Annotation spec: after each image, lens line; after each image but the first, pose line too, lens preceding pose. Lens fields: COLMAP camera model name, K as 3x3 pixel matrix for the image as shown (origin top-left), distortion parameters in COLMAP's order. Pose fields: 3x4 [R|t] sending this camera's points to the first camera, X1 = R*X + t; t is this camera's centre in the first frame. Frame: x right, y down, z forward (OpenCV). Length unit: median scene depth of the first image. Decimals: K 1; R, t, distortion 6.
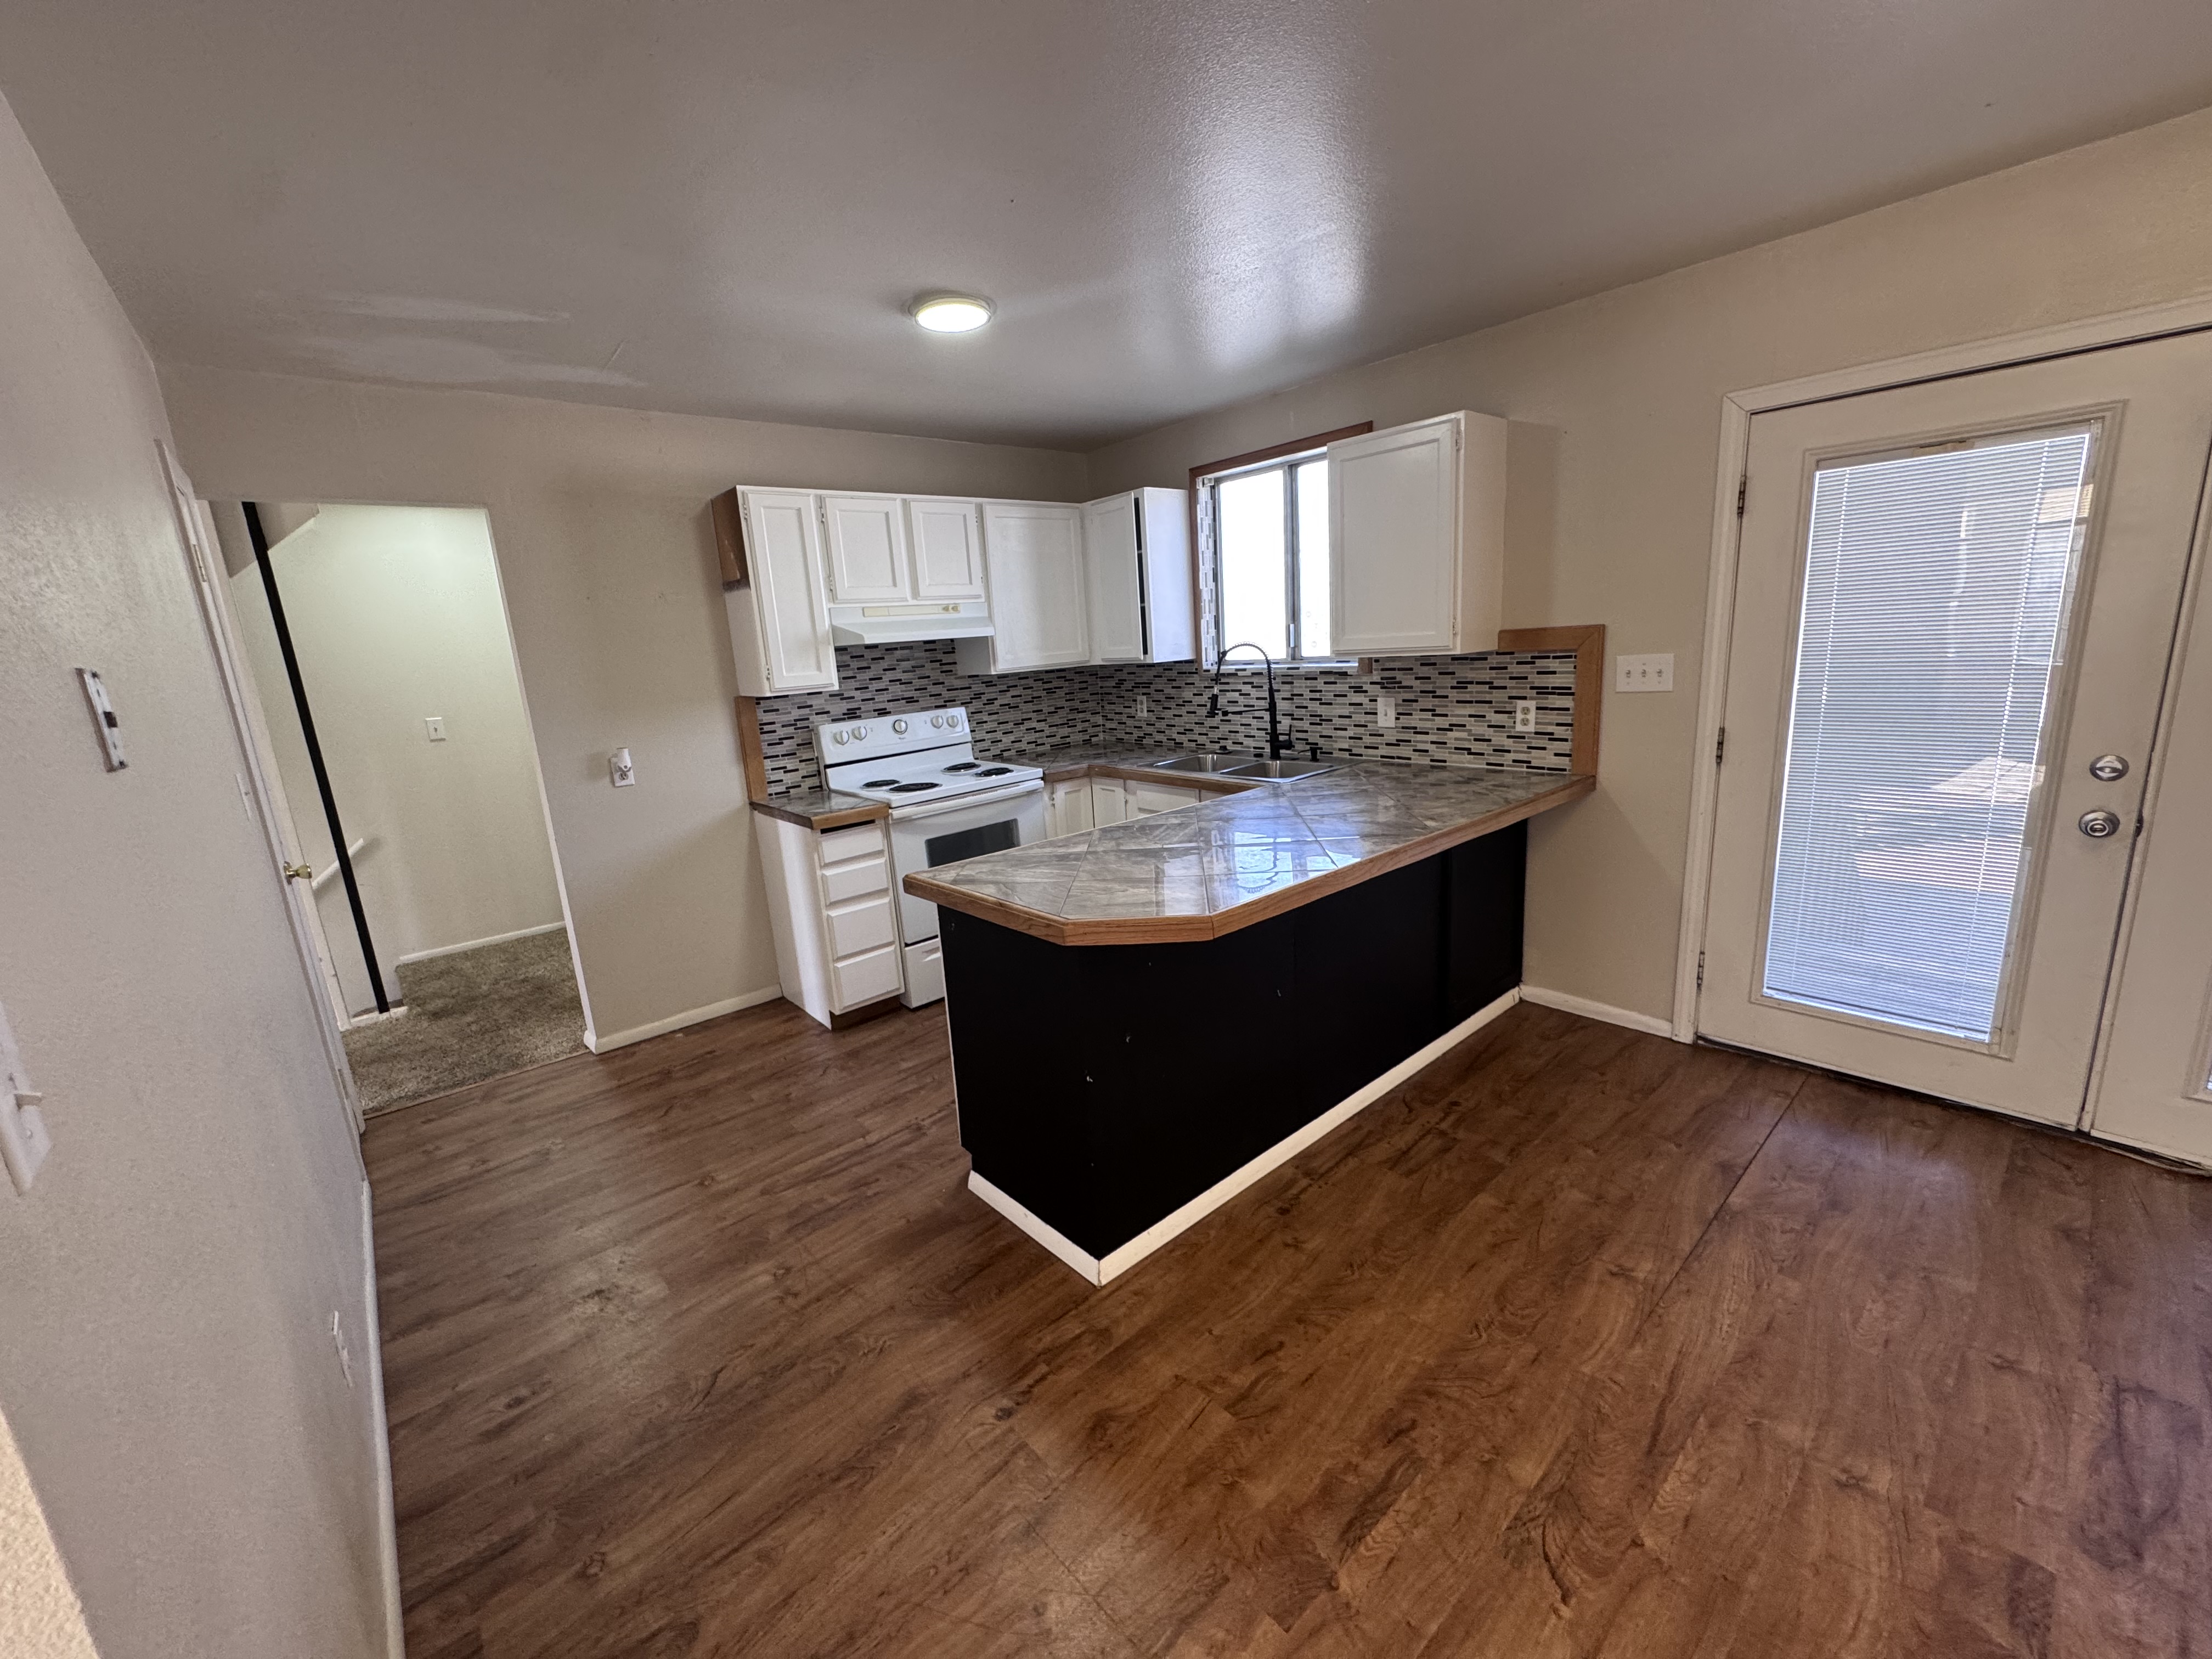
lens RADIAL K [[886.4, 0, 1105.6], [0, 886.4, 828.5], [0, 0, 1]] dist [-0.001316, 0.000292]
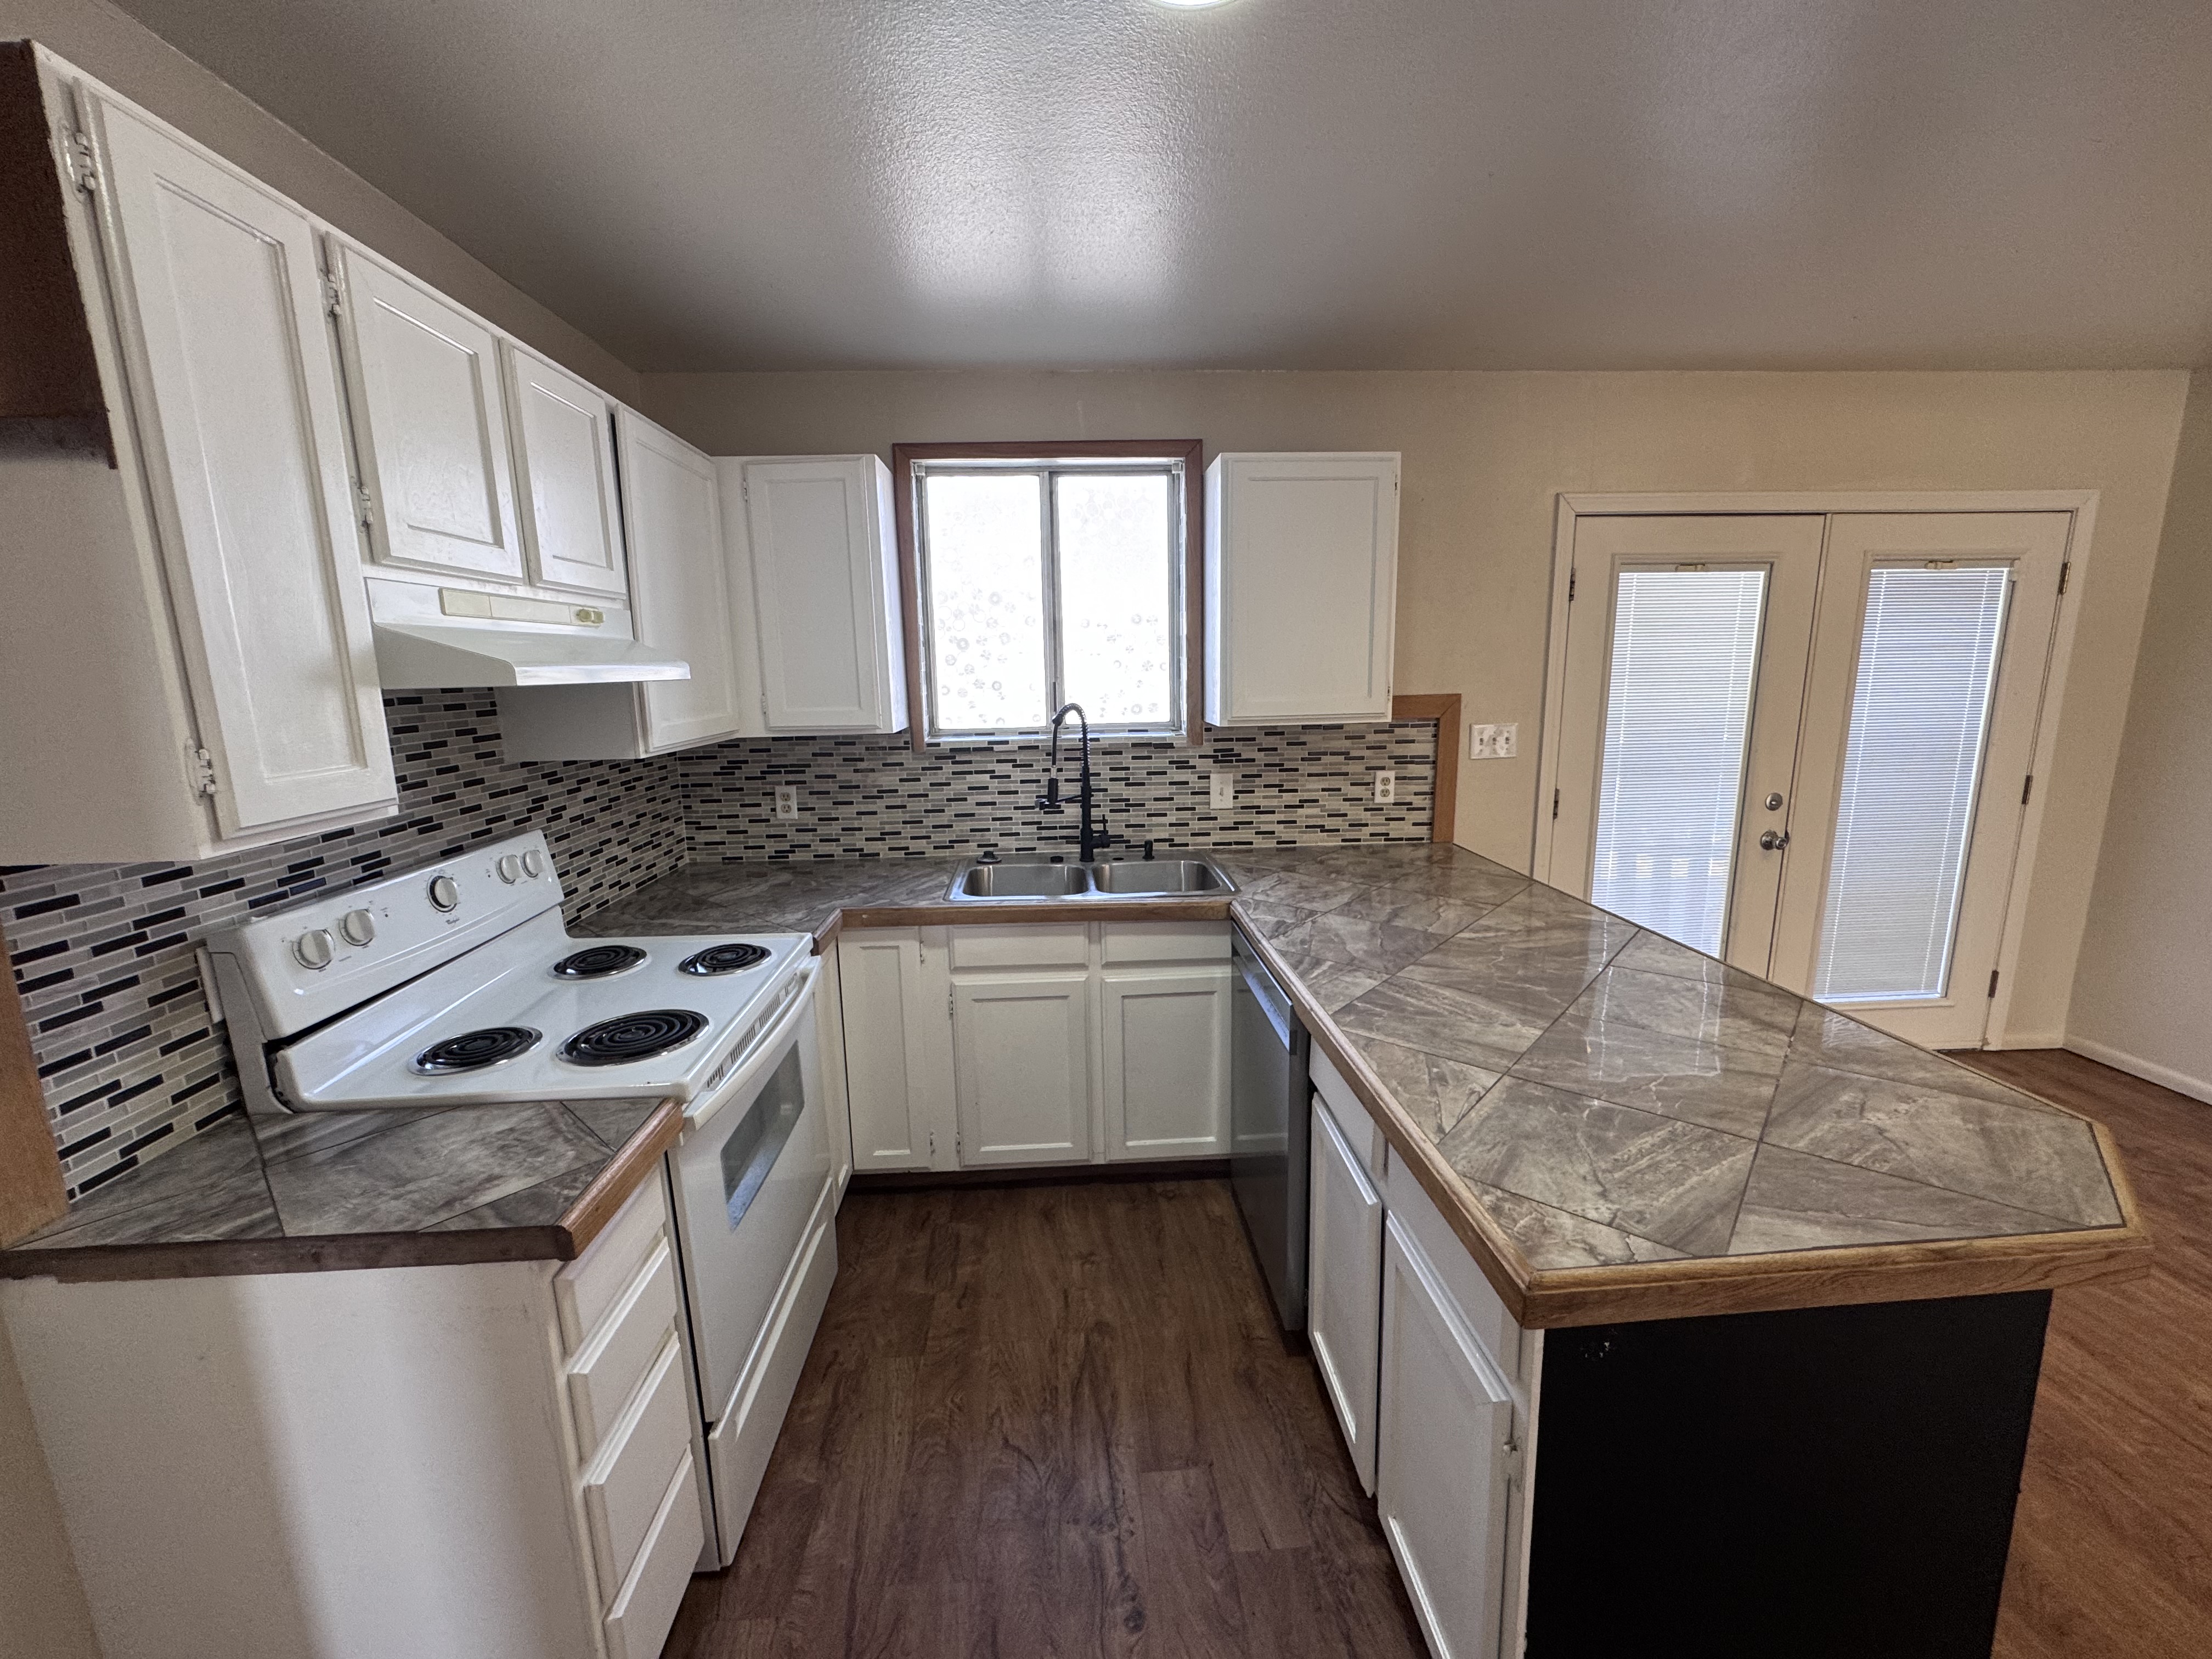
lens RADIAL K [[886.4, 0, 1106.7], [0, 886.4, 830.2], [0, 0, 1]] dist [-0.001316, 0.000292]
pose [[0.610508, -0.091301, 0.786730, -0.389175], [0.148752, 0.988874, -0.000672, -0.105353], [-0.777916, 0.117439, 0.617297, 0.550648]]
